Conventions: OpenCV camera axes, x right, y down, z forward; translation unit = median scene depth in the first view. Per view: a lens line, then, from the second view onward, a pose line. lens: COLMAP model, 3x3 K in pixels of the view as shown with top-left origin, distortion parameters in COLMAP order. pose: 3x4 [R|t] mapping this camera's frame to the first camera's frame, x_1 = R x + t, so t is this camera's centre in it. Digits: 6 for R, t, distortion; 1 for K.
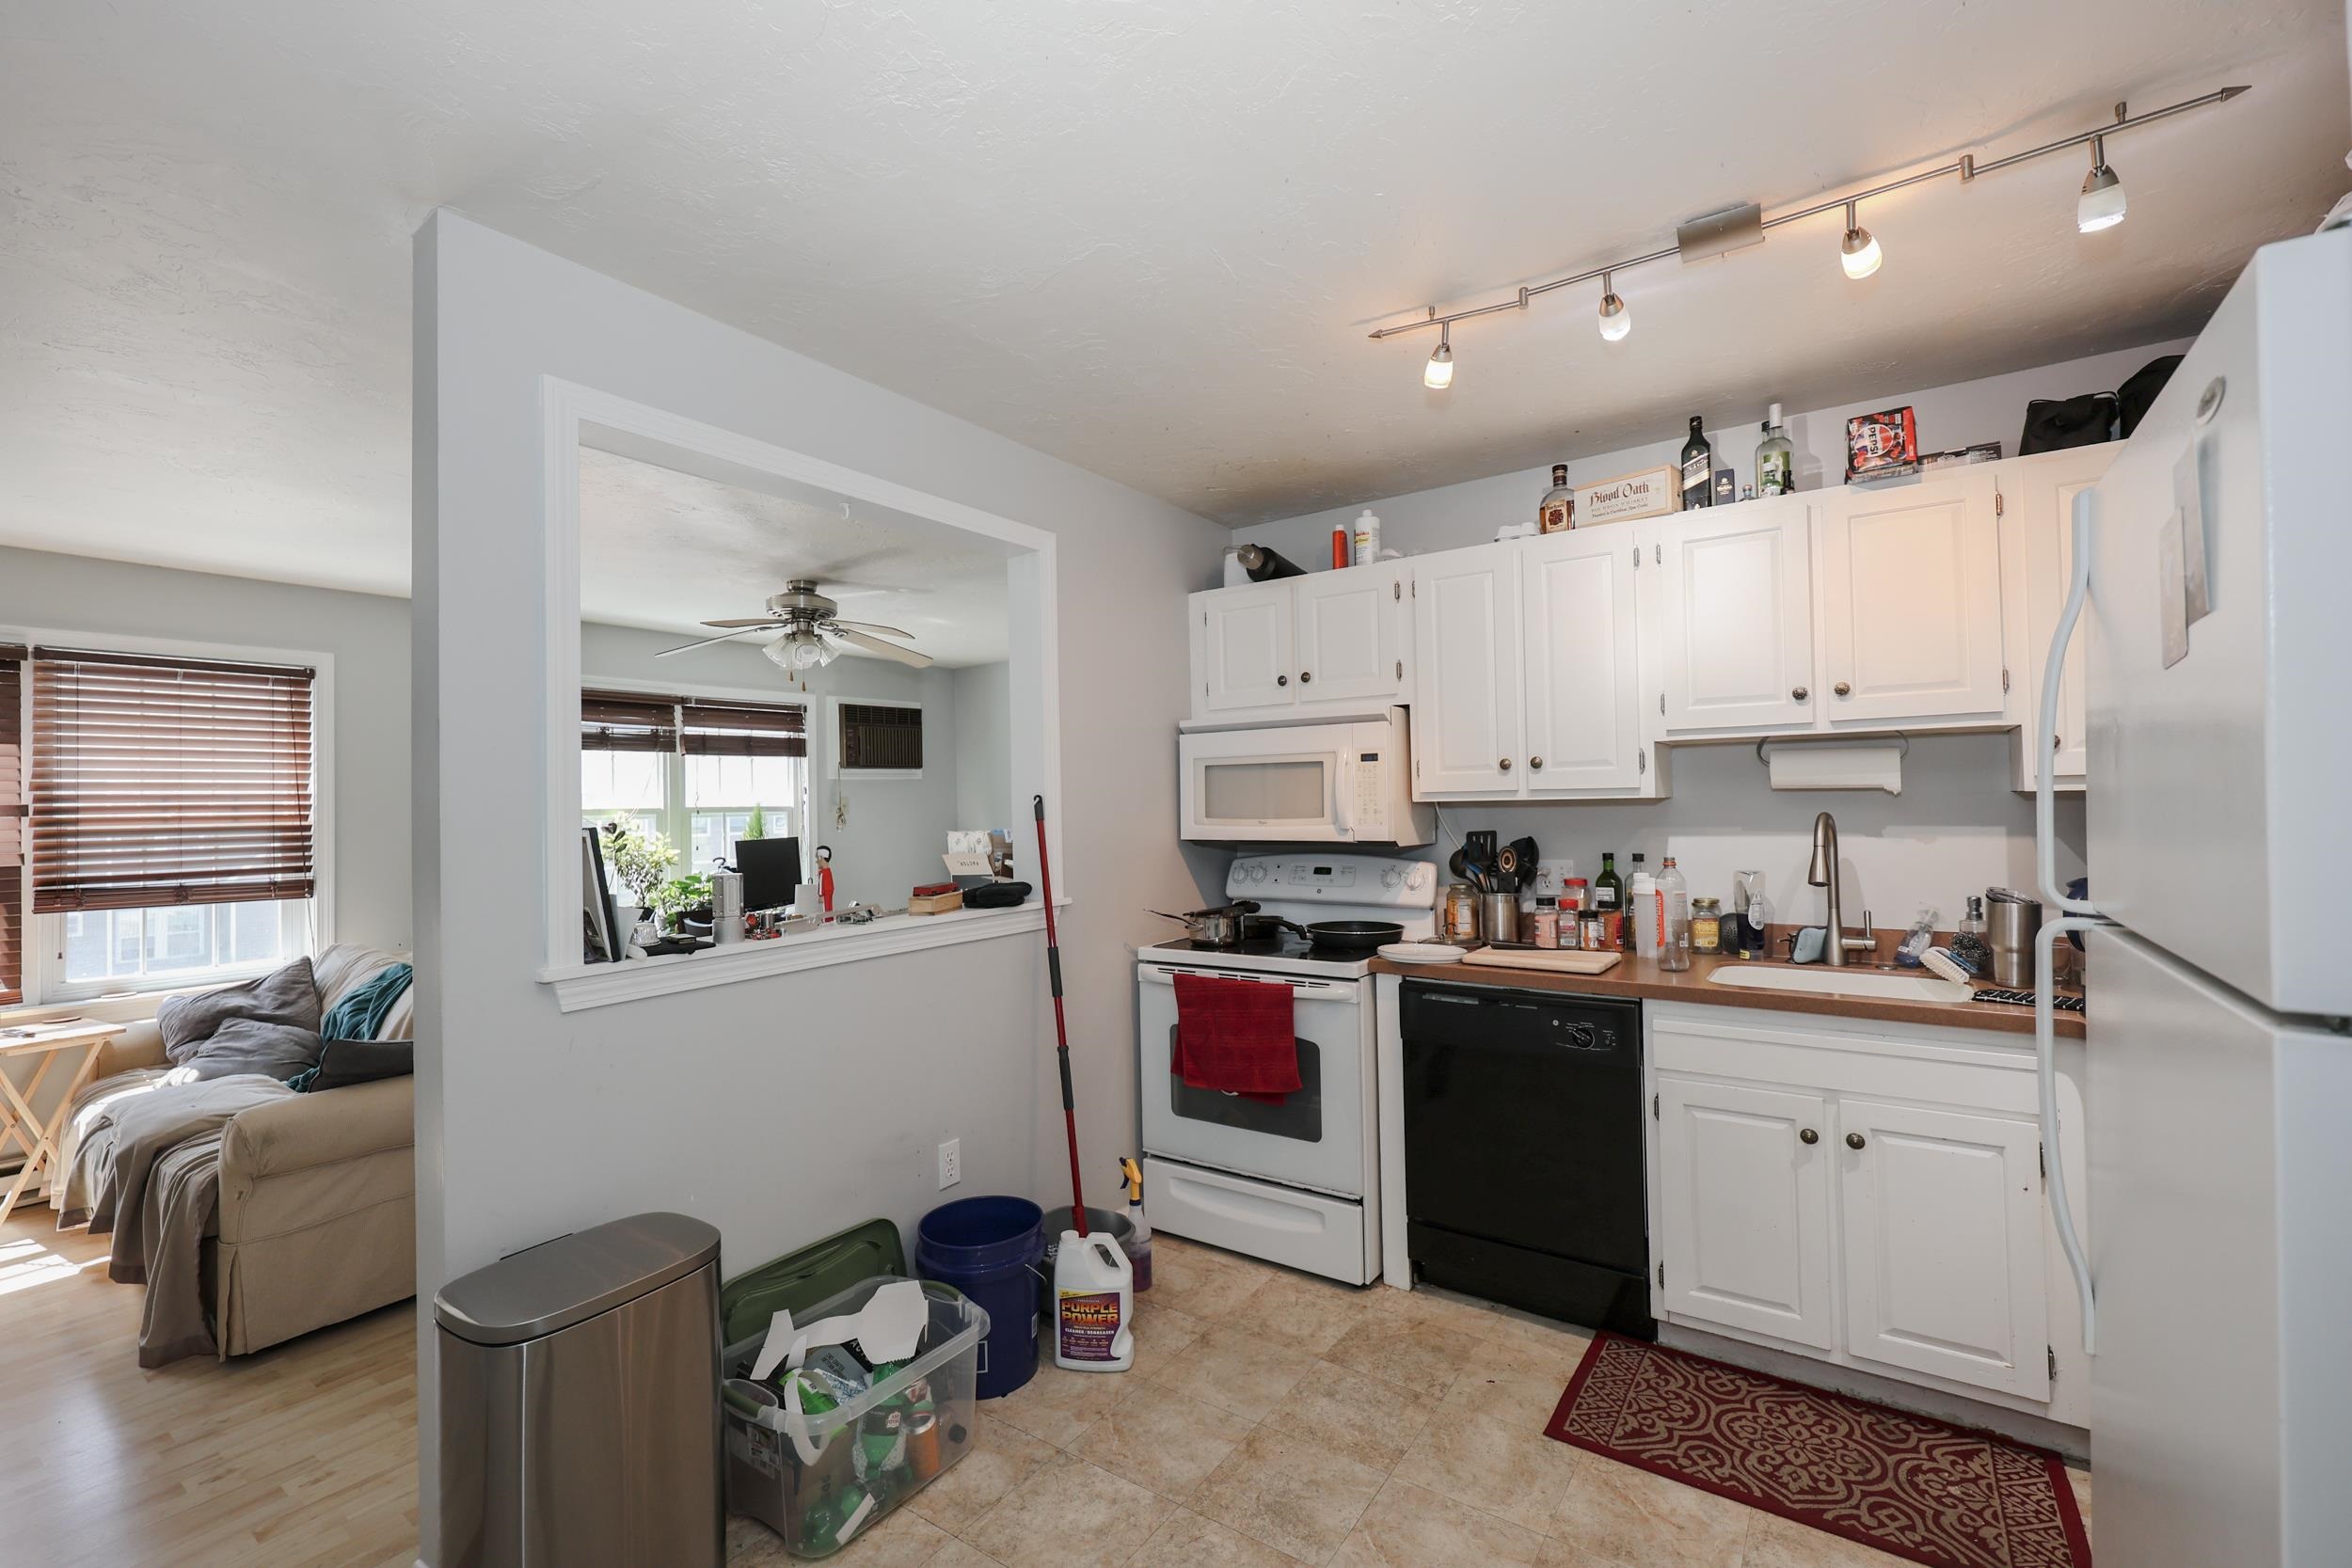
lens RADIAL K [[1000.8, 0, 1168.8], [0, 1000.8, 776.3], [0, 0, 1]] dist [0.000414, 0.000017]
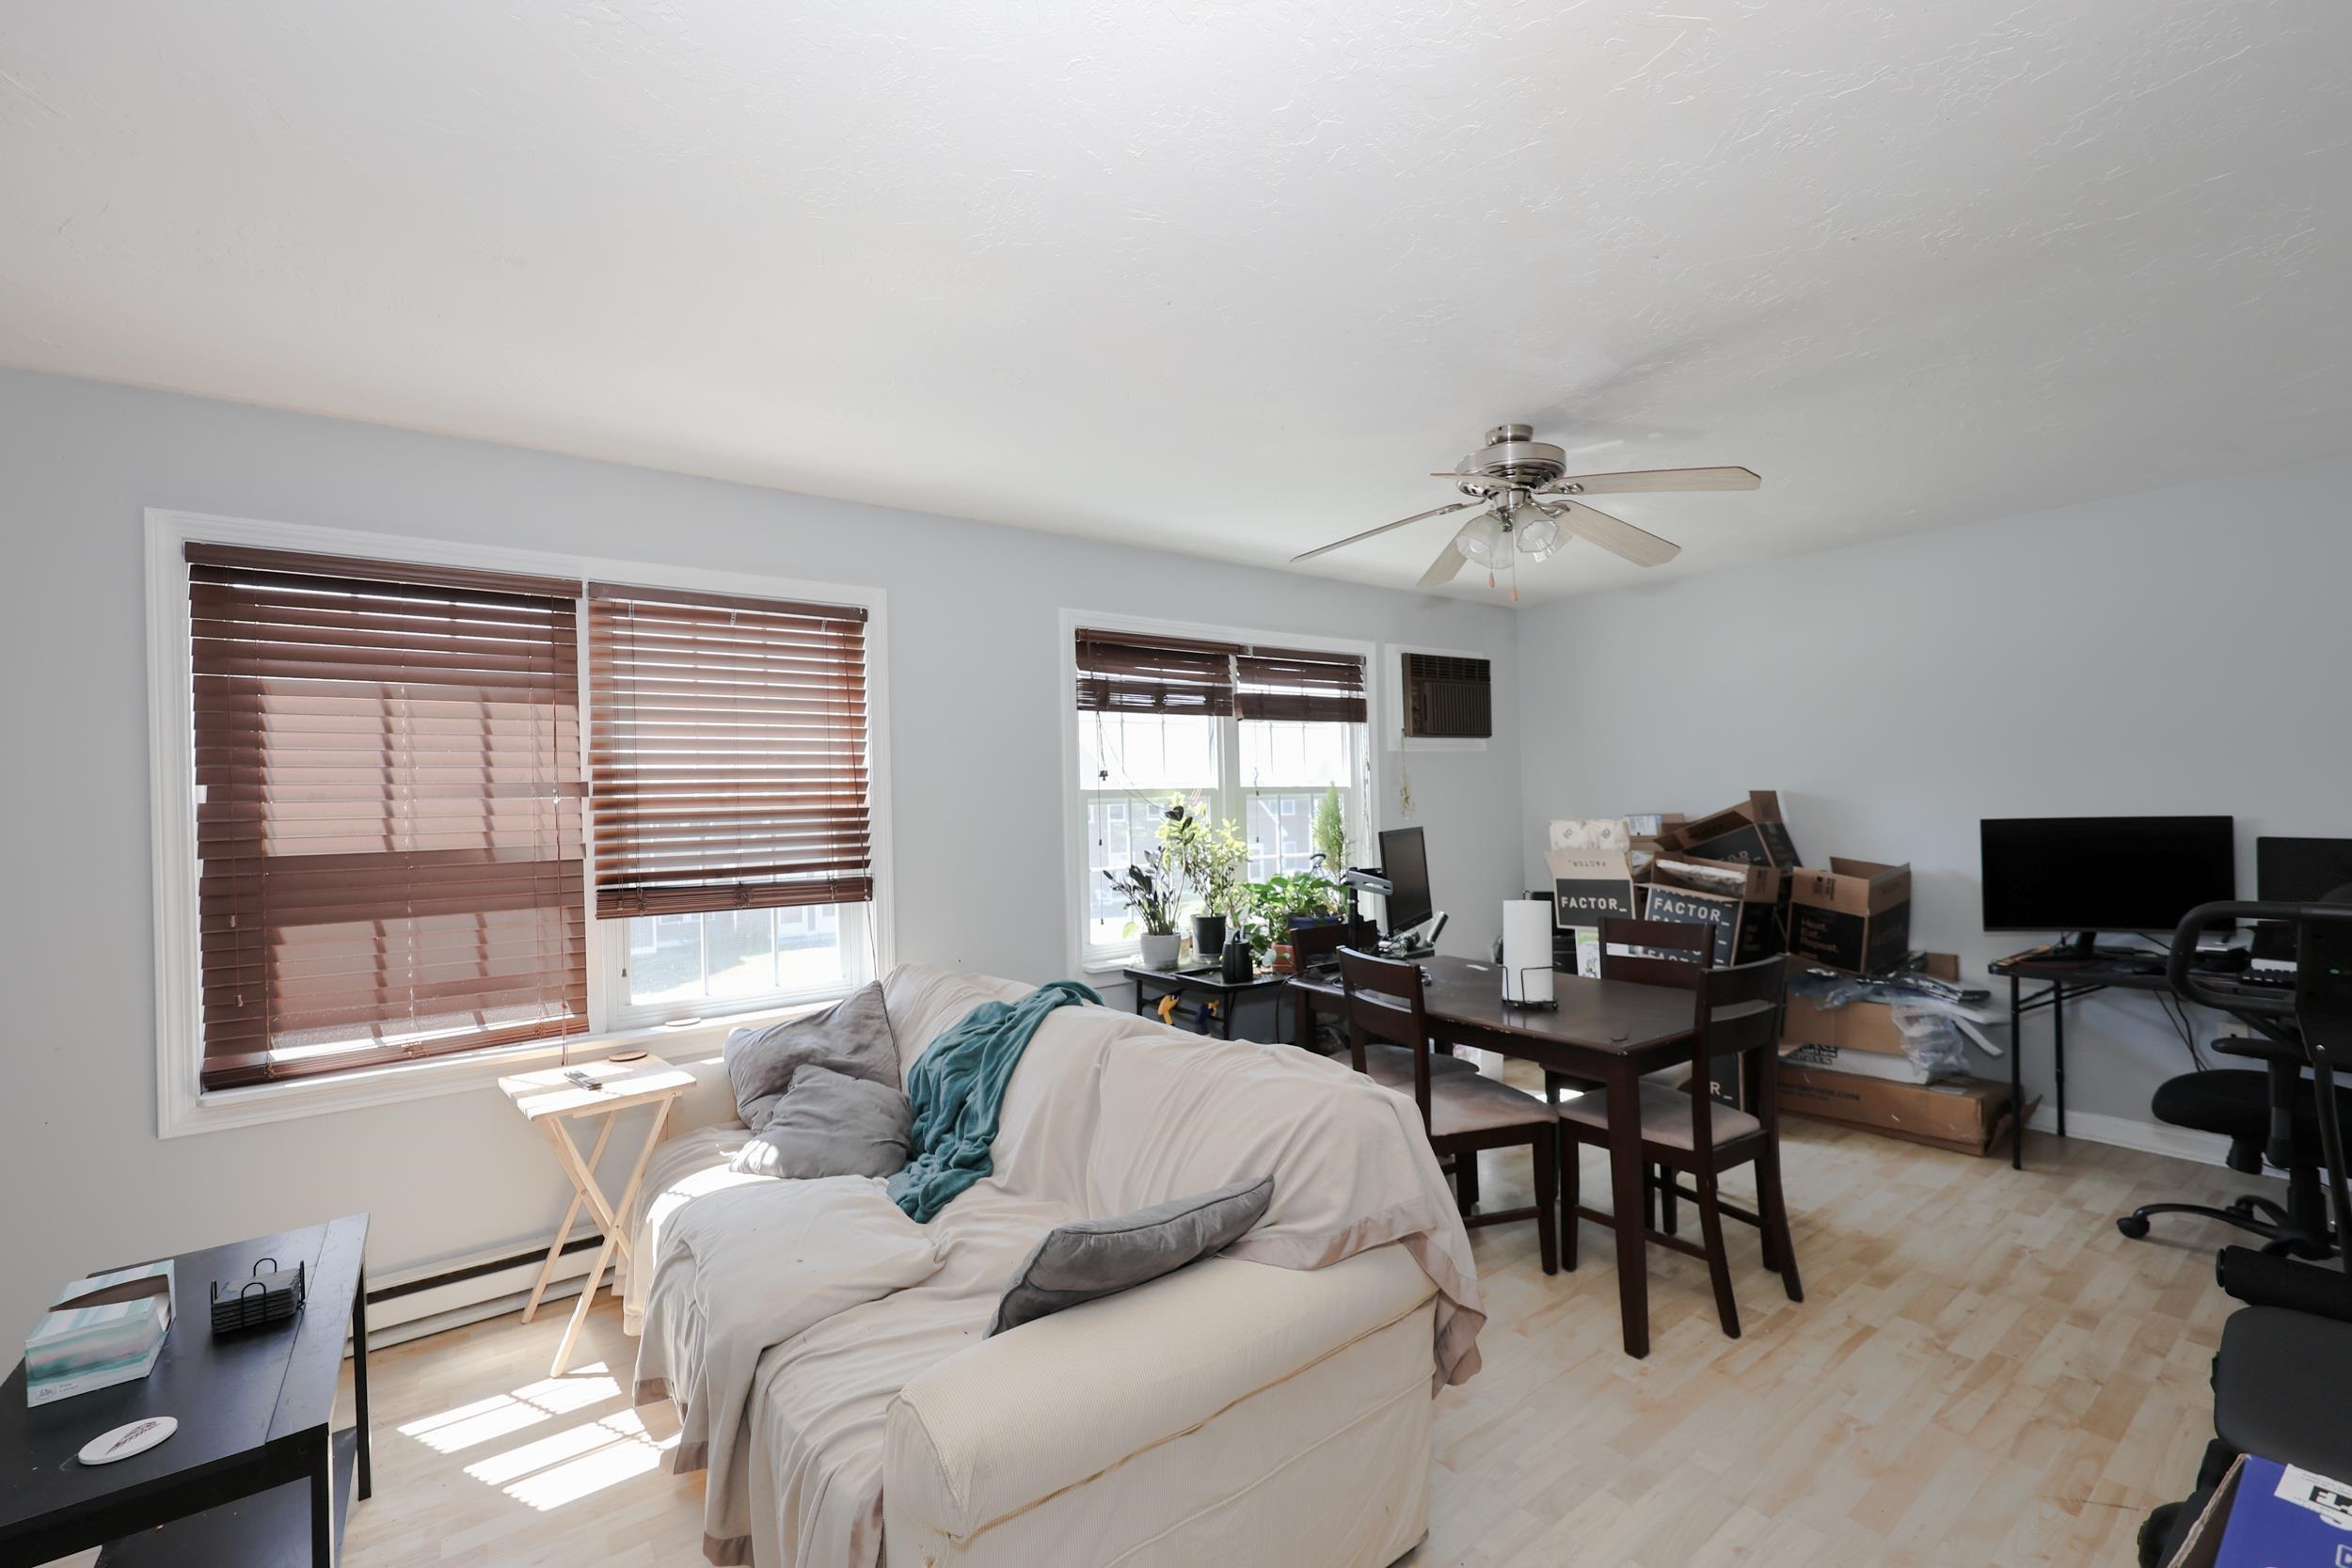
lens RADIAL K [[981.3, 0, 1189.1], [0, 981.3, 789.6], [0, 0, 1]] dist [0.002496, -0.000030]
pose [[0.952685, -0.003822, -0.303936, -0.383031], [0.011859, 0.999627, 0.024602, 0.018116], [0.303729, -0.027042, 0.952375, 0.344030]]
